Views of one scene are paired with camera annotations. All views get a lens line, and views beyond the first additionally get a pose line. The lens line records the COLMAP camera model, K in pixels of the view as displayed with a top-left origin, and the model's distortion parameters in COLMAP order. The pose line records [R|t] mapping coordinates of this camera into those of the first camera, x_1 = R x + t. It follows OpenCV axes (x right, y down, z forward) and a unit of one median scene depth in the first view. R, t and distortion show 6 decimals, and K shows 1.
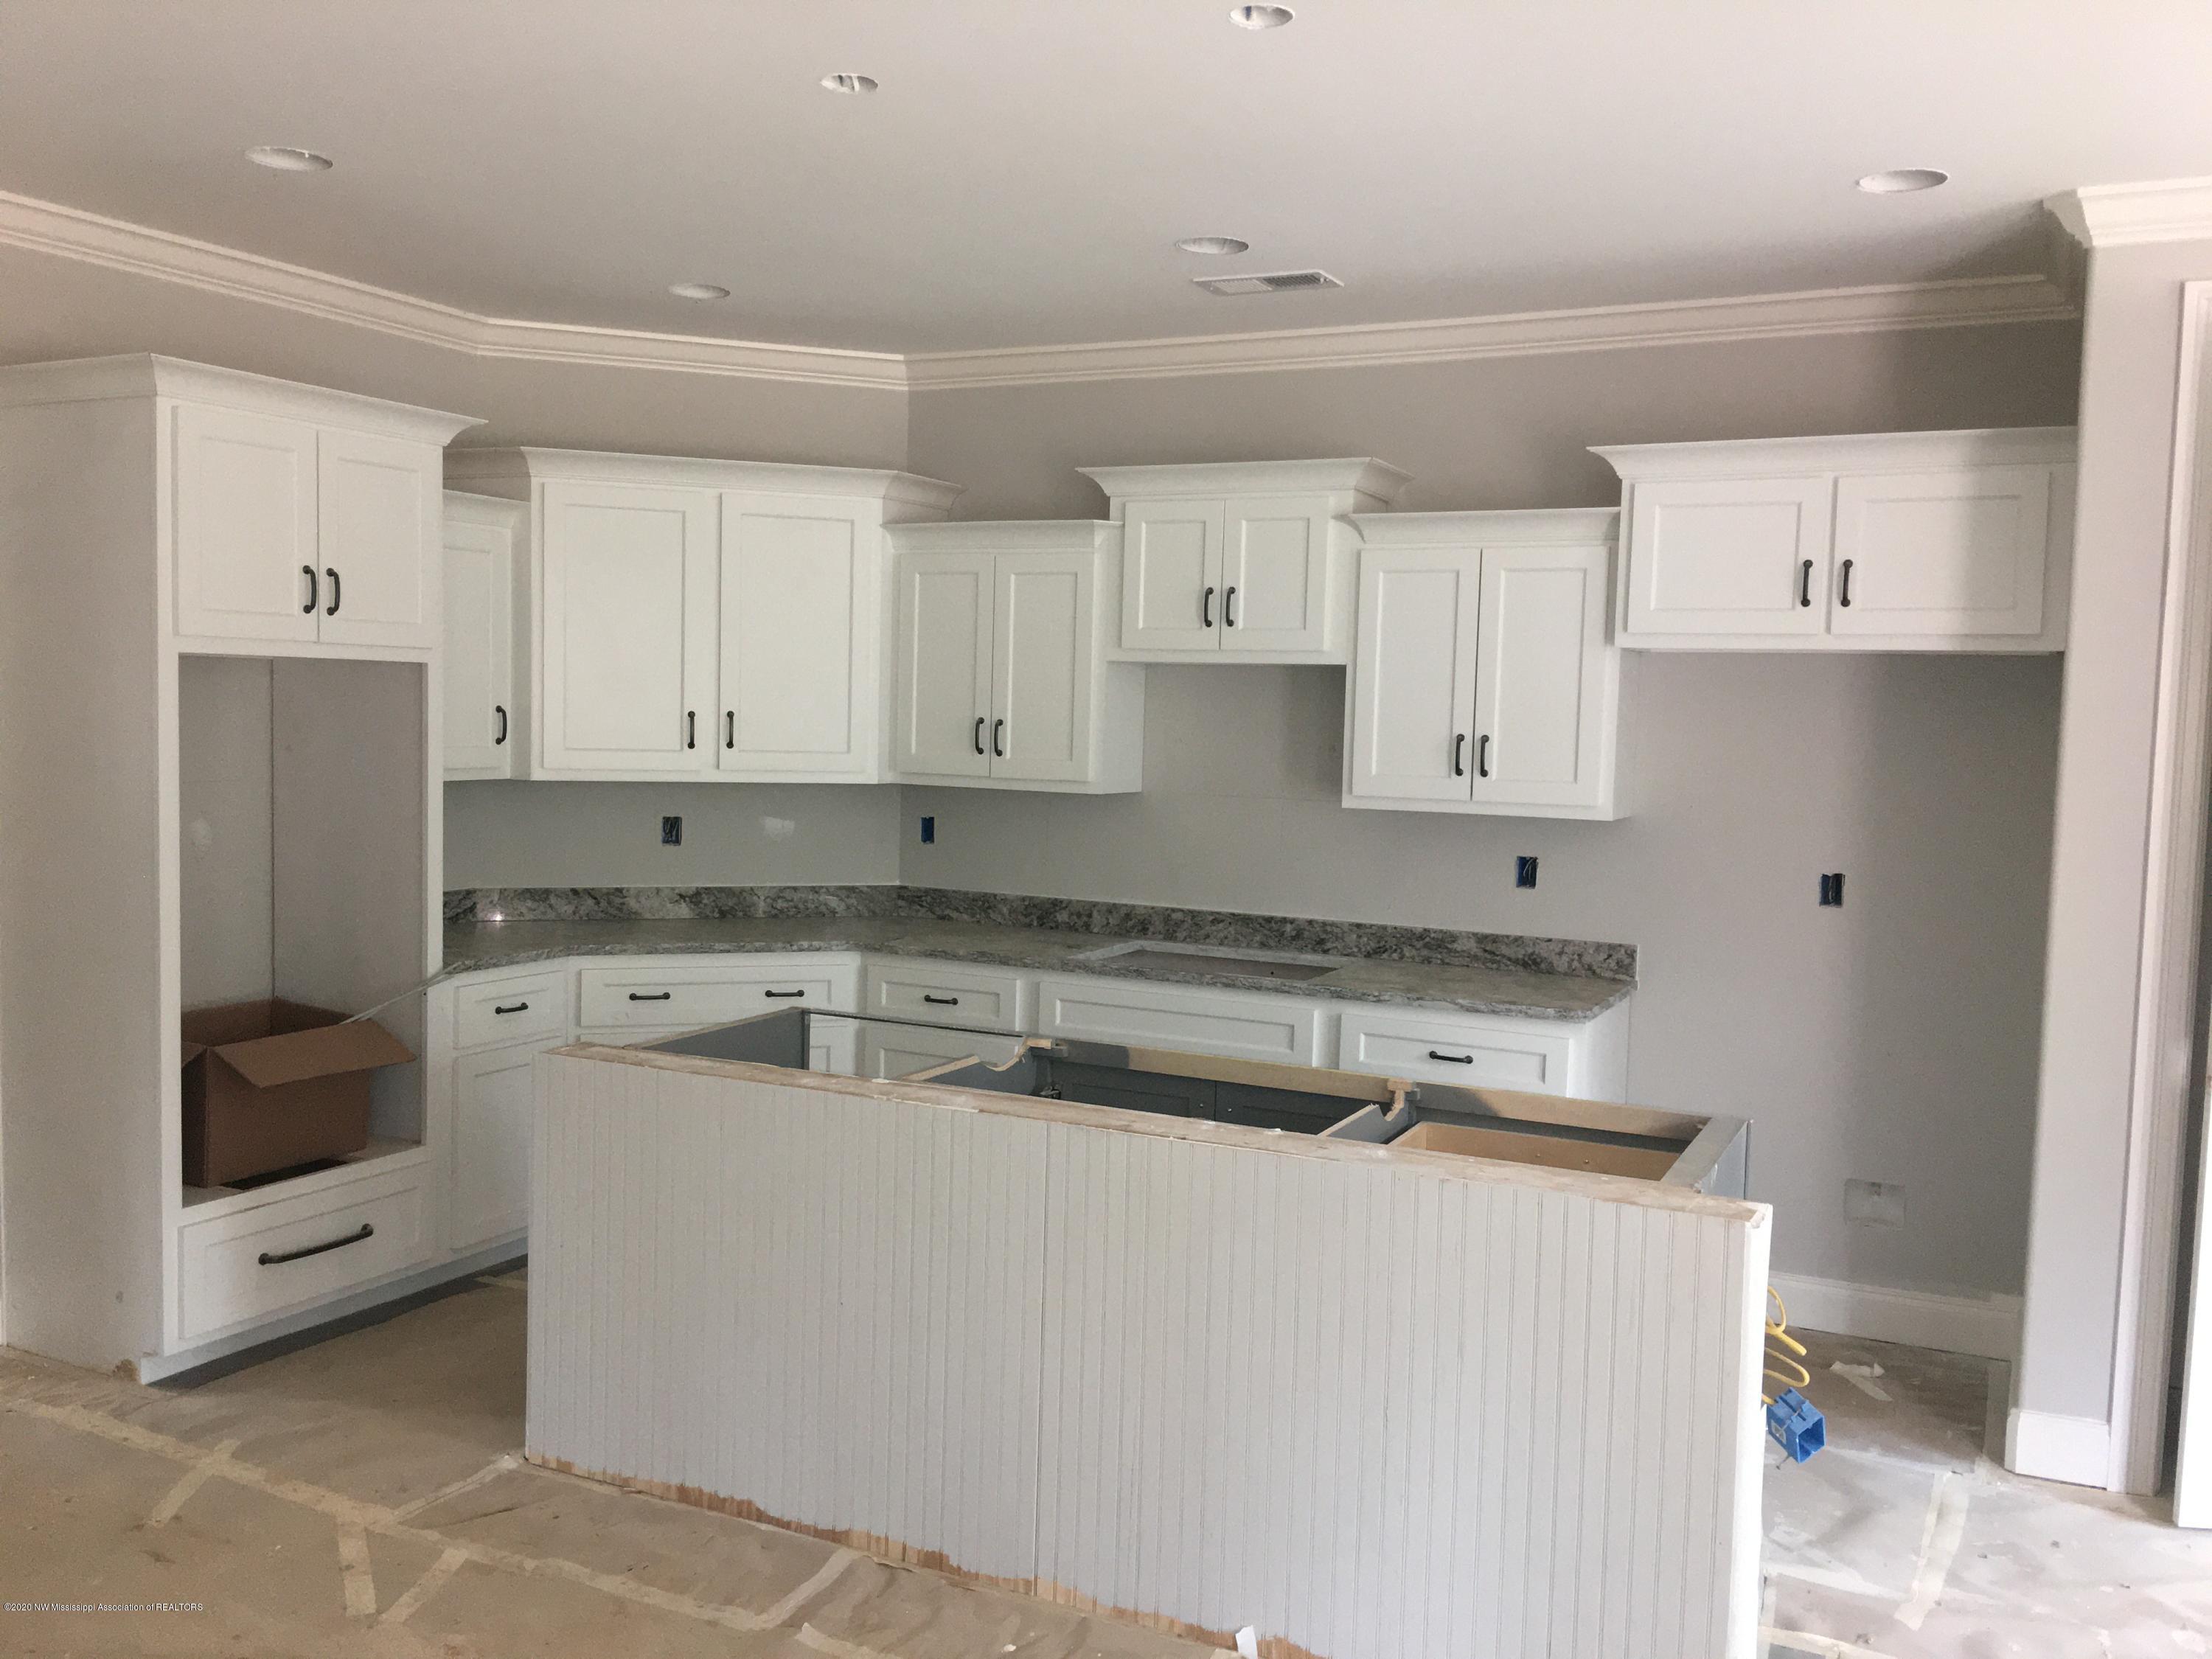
lens RADIAL K [[1876.8, 0, 1108.9], [0, 1876.8, 830.3], [0, 0, 1]] dist [0.052798, -0.040276]
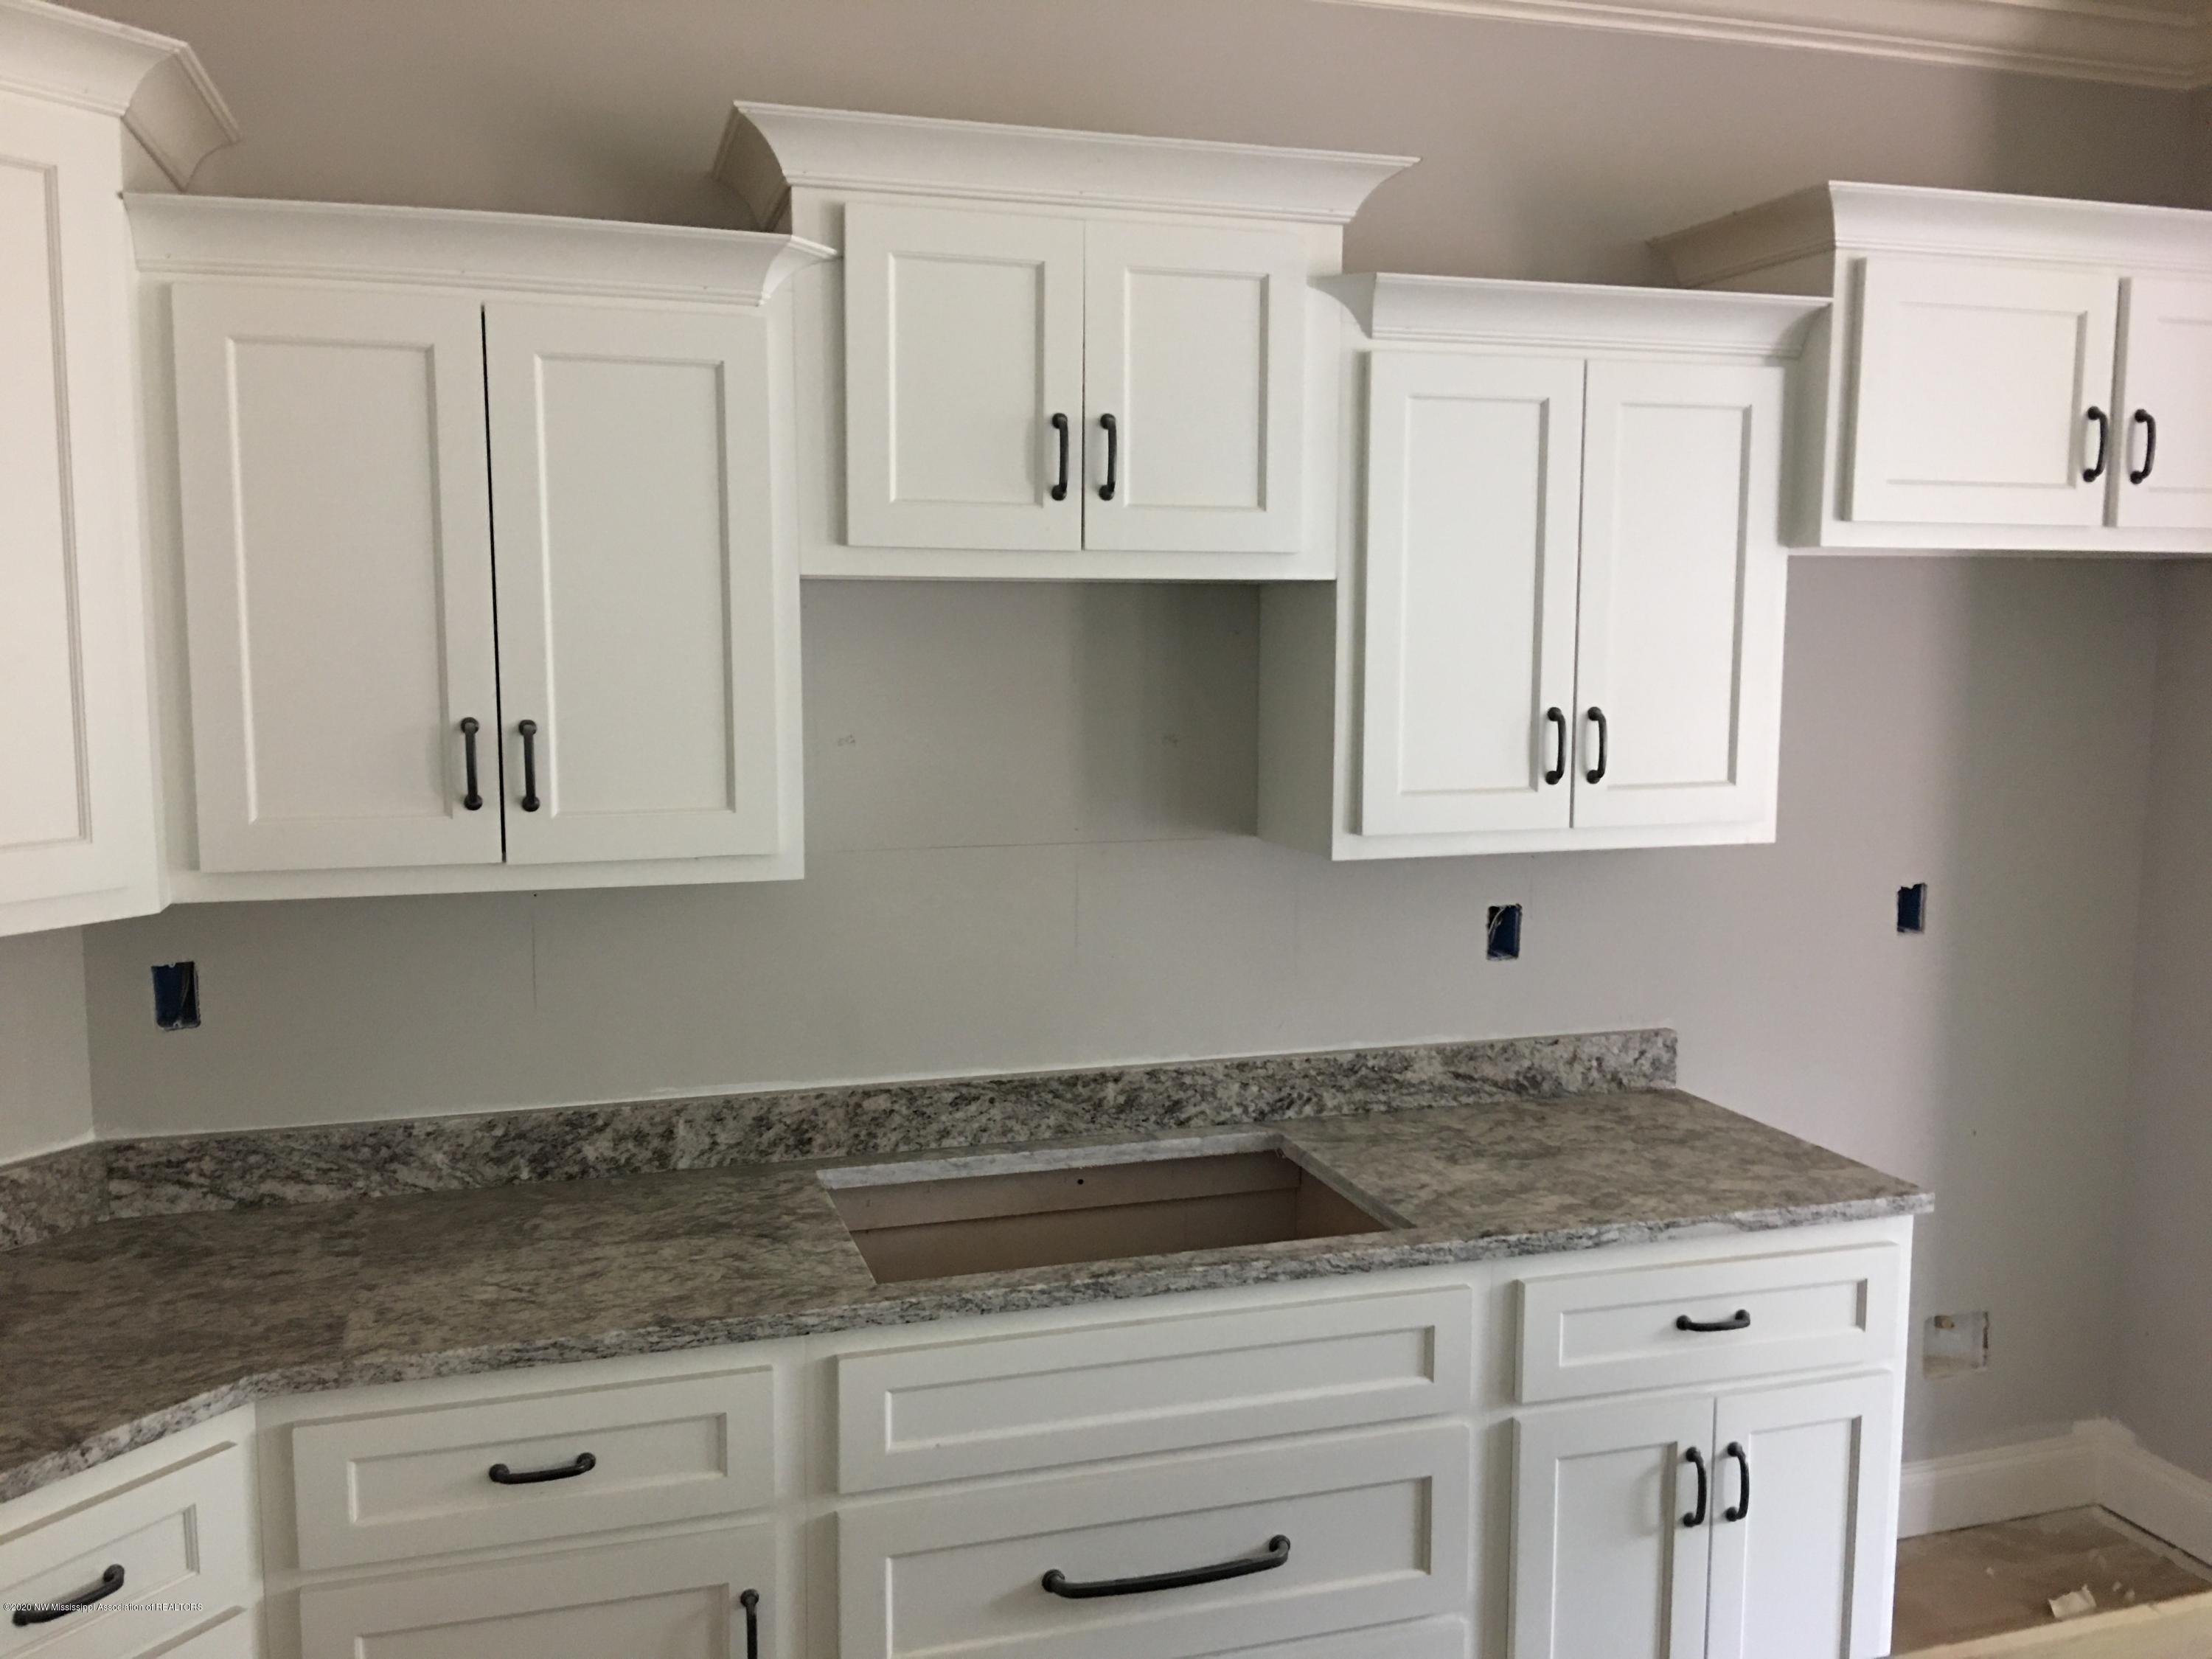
lens RADIAL K [[1876.8, 0, 1109.7], [0, 1876.8, 824.4], [0, 0, 1]] dist [0.052798, -0.040276]
pose [[0.714487, -0.099494, 0.692538, -0.266590], [0.062047, 0.994948, 0.078926, -0.064484], [-0.696892, -0.013422, 0.717050, 0.658930]]
